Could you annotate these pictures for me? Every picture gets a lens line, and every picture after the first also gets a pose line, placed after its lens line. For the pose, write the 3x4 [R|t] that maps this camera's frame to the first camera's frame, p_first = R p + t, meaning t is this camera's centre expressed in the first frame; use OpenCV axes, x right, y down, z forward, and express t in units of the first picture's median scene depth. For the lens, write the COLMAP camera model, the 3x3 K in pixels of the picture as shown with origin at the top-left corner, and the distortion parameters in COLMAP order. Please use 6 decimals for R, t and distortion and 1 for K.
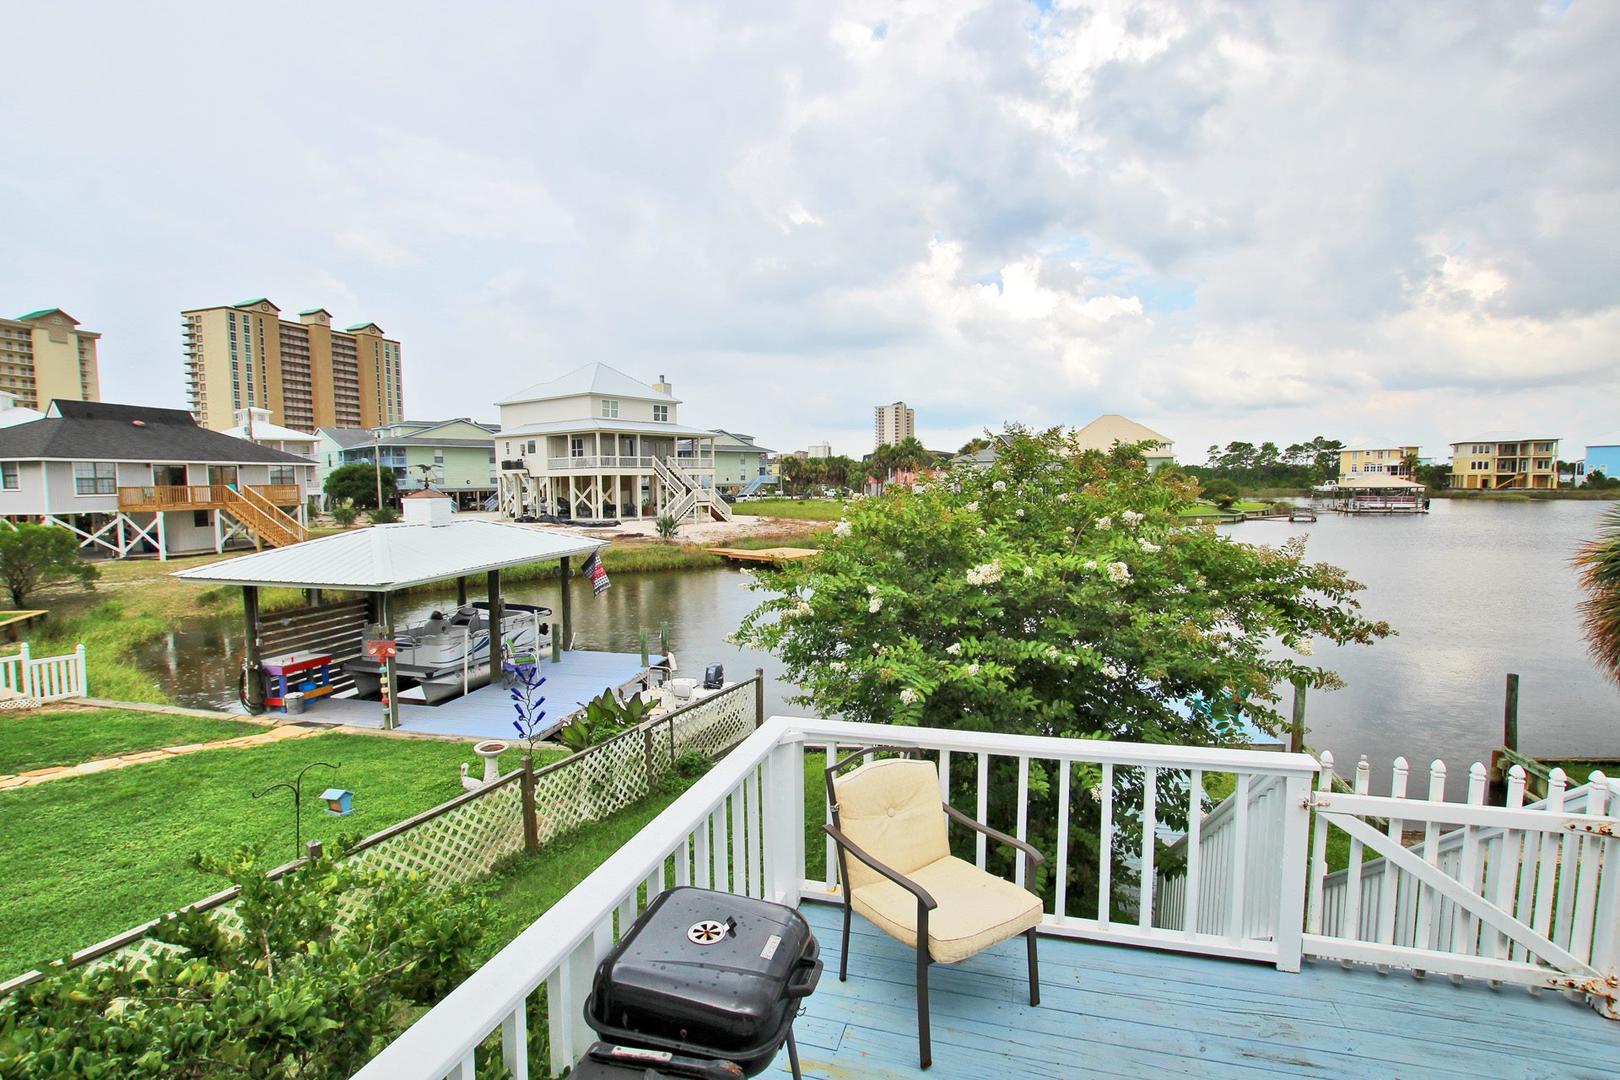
lens RADIAL K [[752.5, 0, 812.0], [0, 752.5, 544.4], [0, 0, 1]] dist [-0.034388, 0.004711]
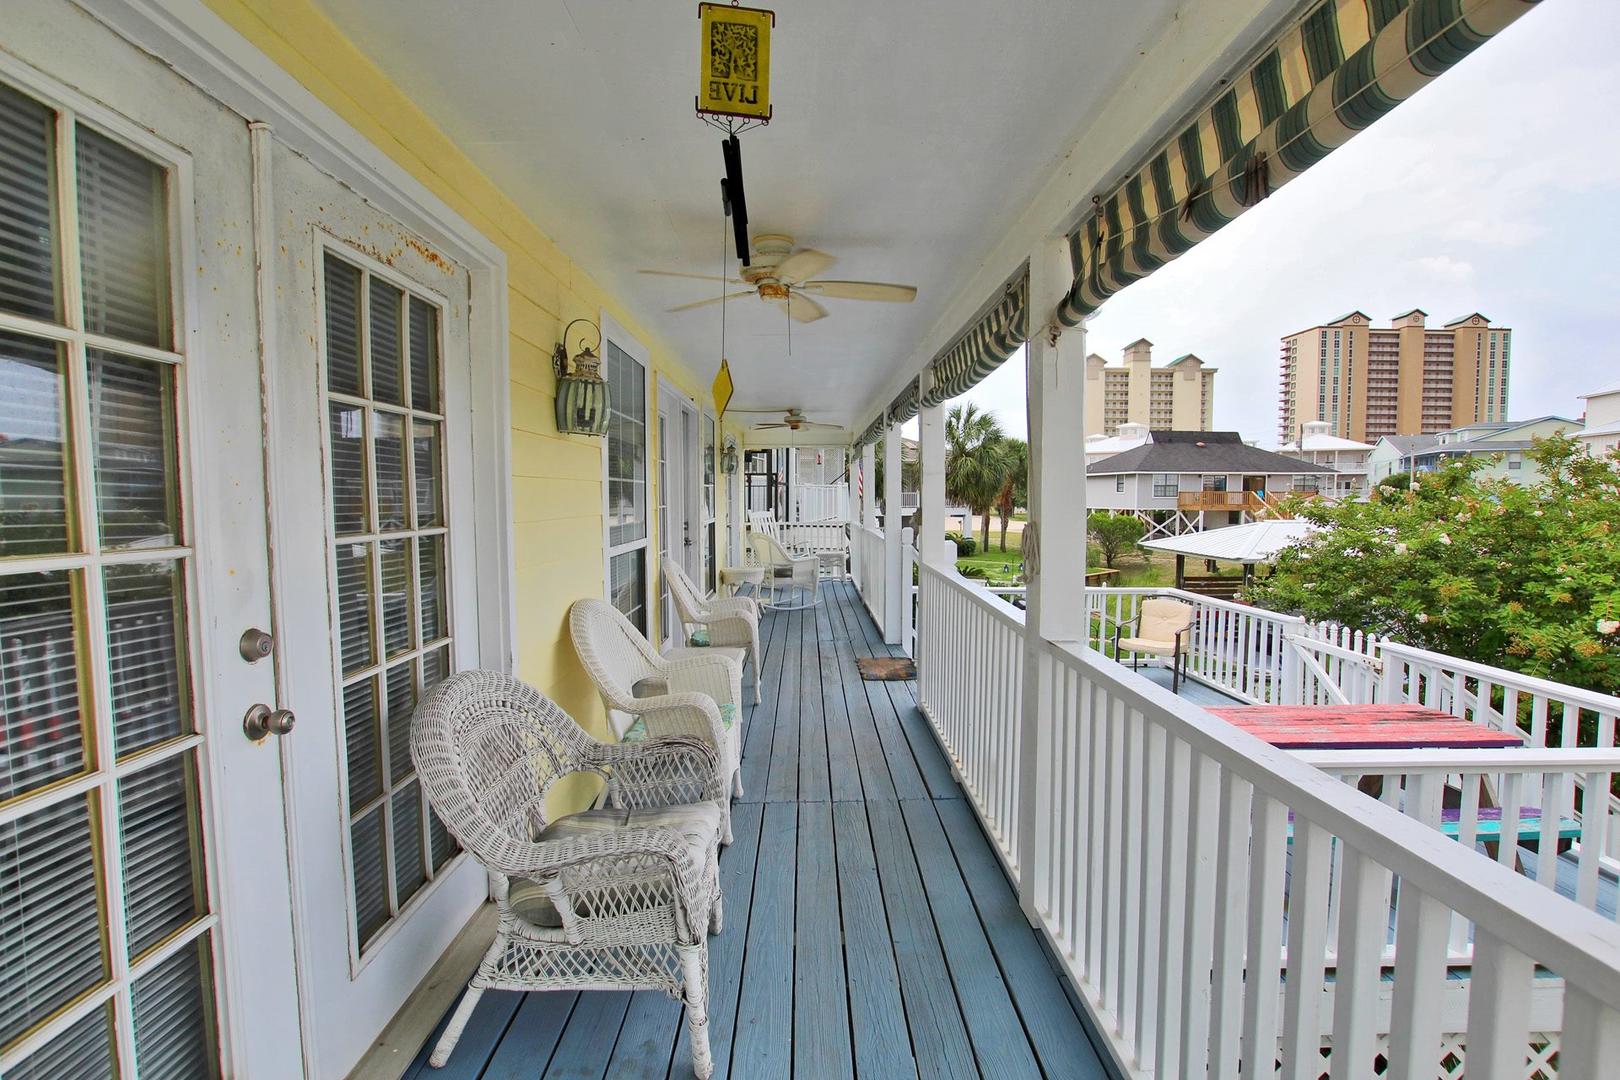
lens RADIAL K [[752.5, 0, 812.0], [0, 752.5, 544.4], [0, 0, 1]] dist [-0.034388, 0.004711]
pose [[0.299923, 0.071828, -0.951255, 0.105482], [-0.081979, 0.995413, 0.049315, 0.004320], [0.950434, 0.063192, 0.304436, -0.044487]]
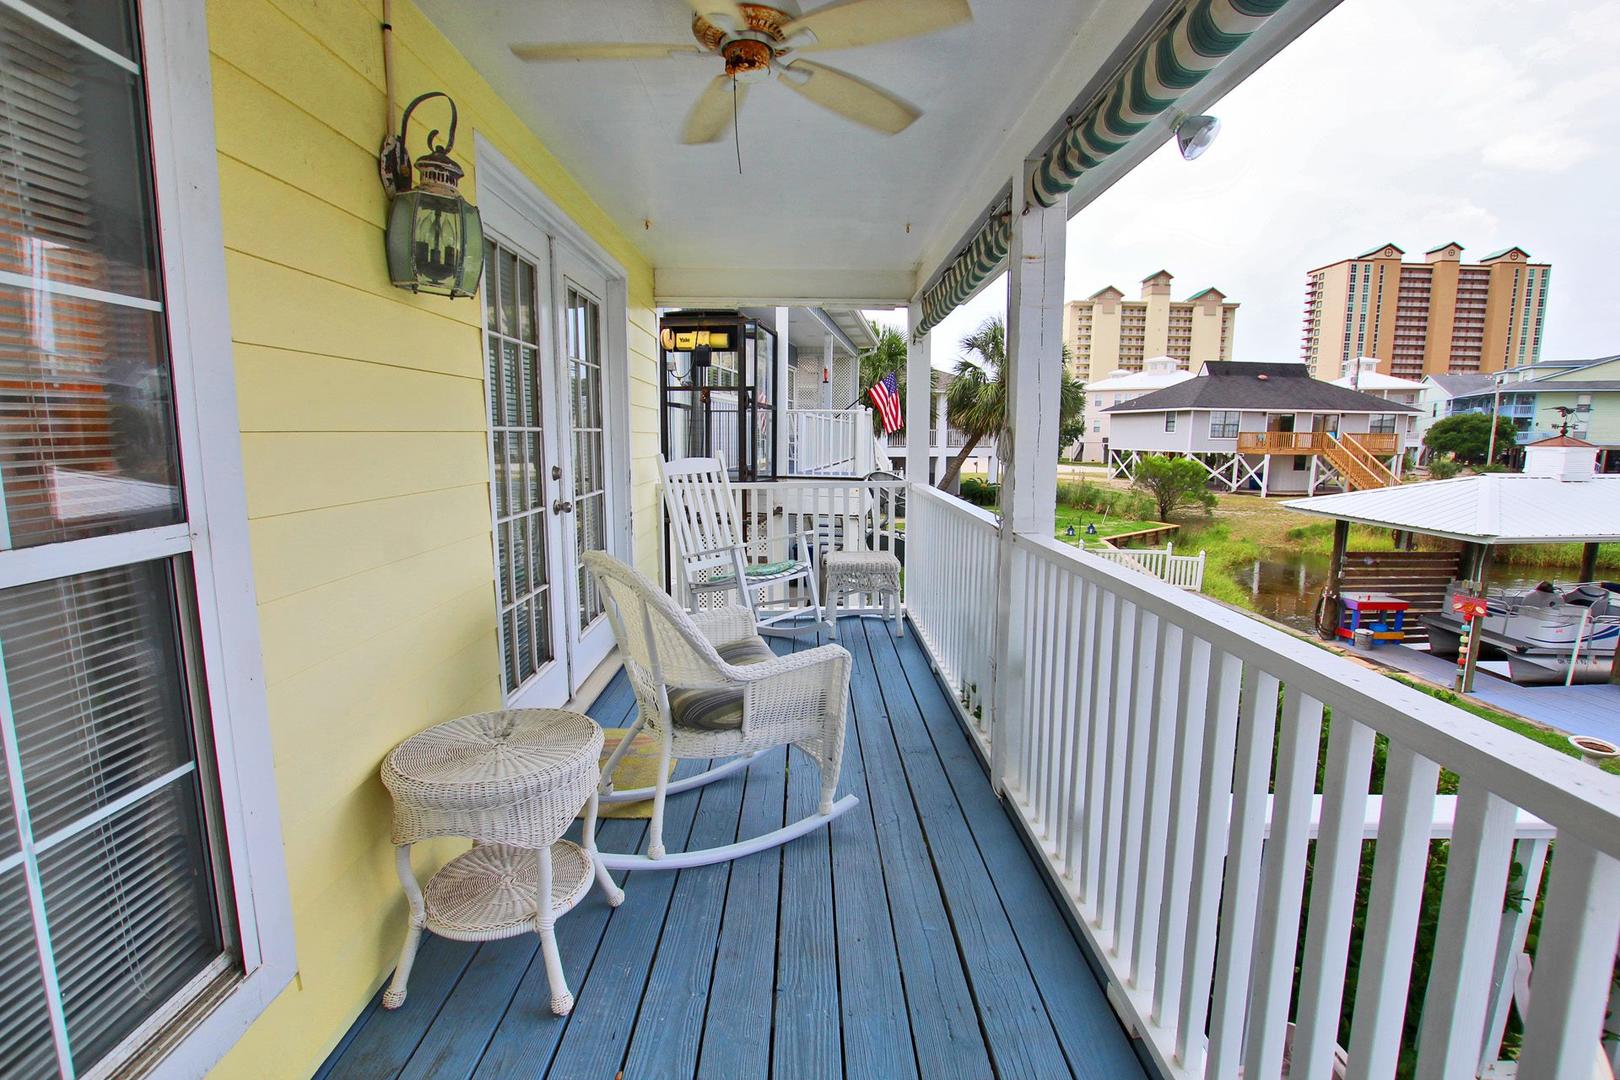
lens RADIAL K [[752.5, 0, 812.0], [0, 752.5, 544.4], [0, 0, 1]] dist [-0.034388, 0.004711]
pose [[0.298896, 0.151864, -0.942124, 0.005771], [-0.090818, 0.987302, 0.130334, 0.004052], [0.949954, 0.046606, 0.308893, -0.013566]]
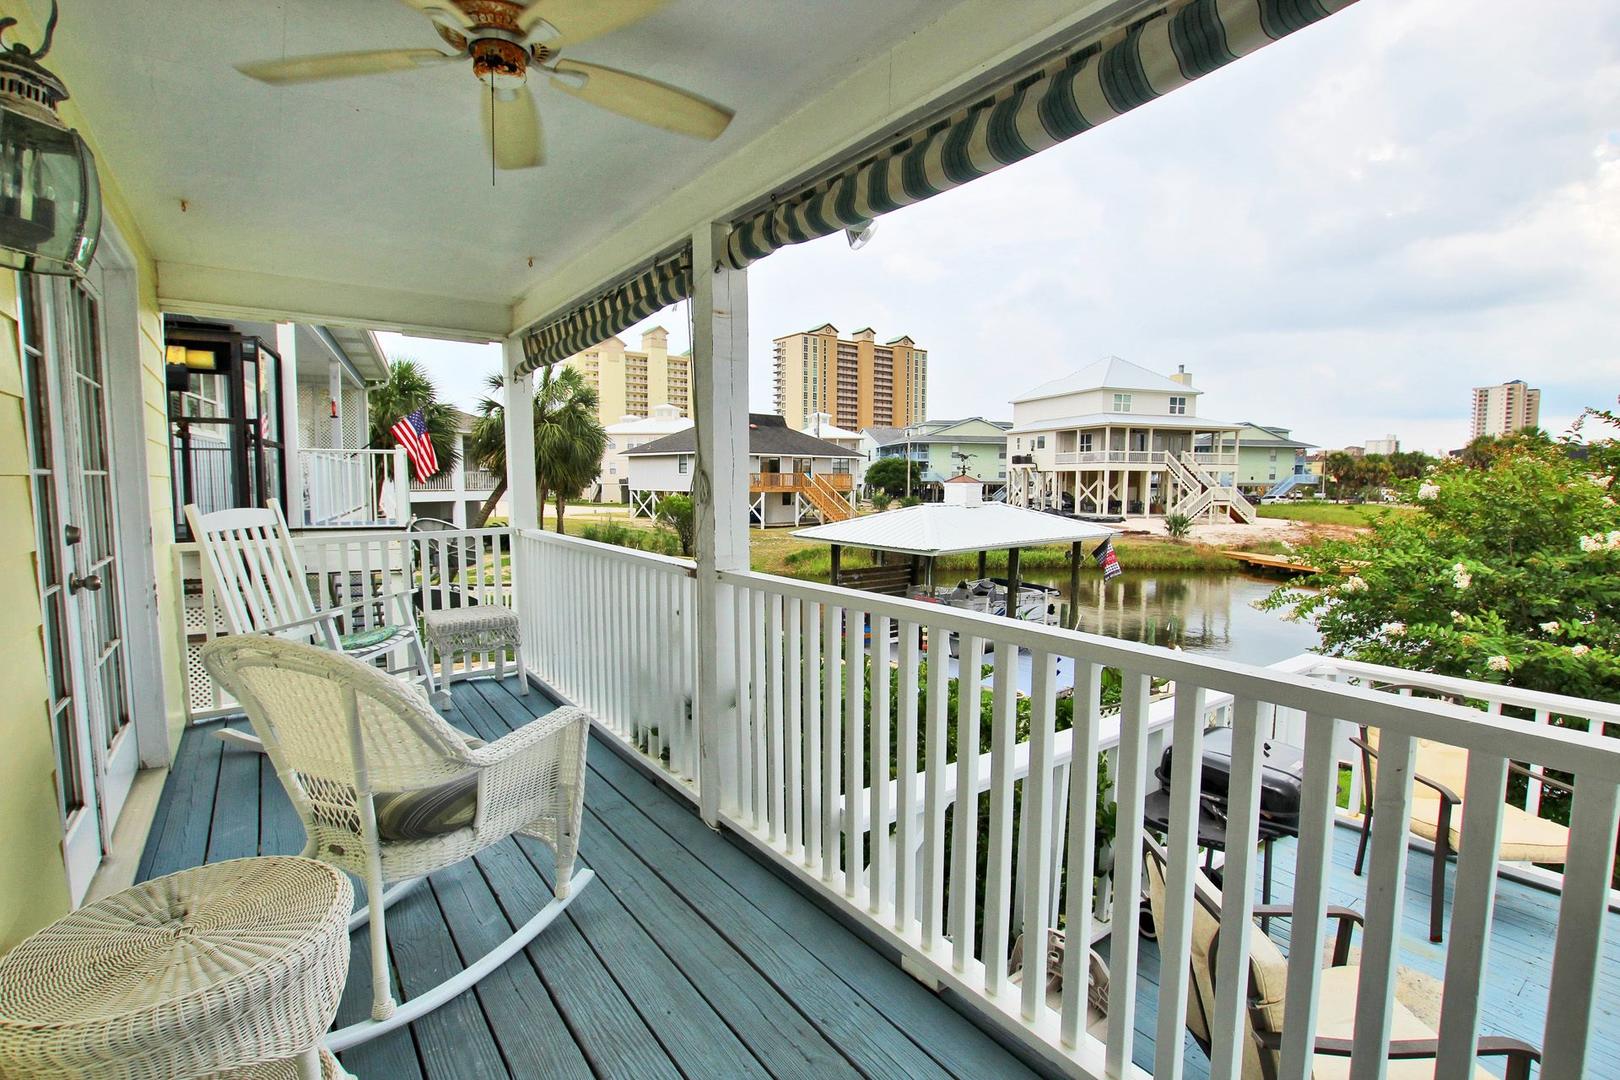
lens RADIAL K [[752.5, 0, 812.0], [0, 752.5, 544.4], [0, 0, 1]] dist [-0.034388, 0.004711]
pose [[0.799956, 0.067352, -0.596266, 0.000510], [-0.064746, 0.997568, 0.025817, 0.004770], [0.596555, 0.017953, 0.802372, -0.021122]]
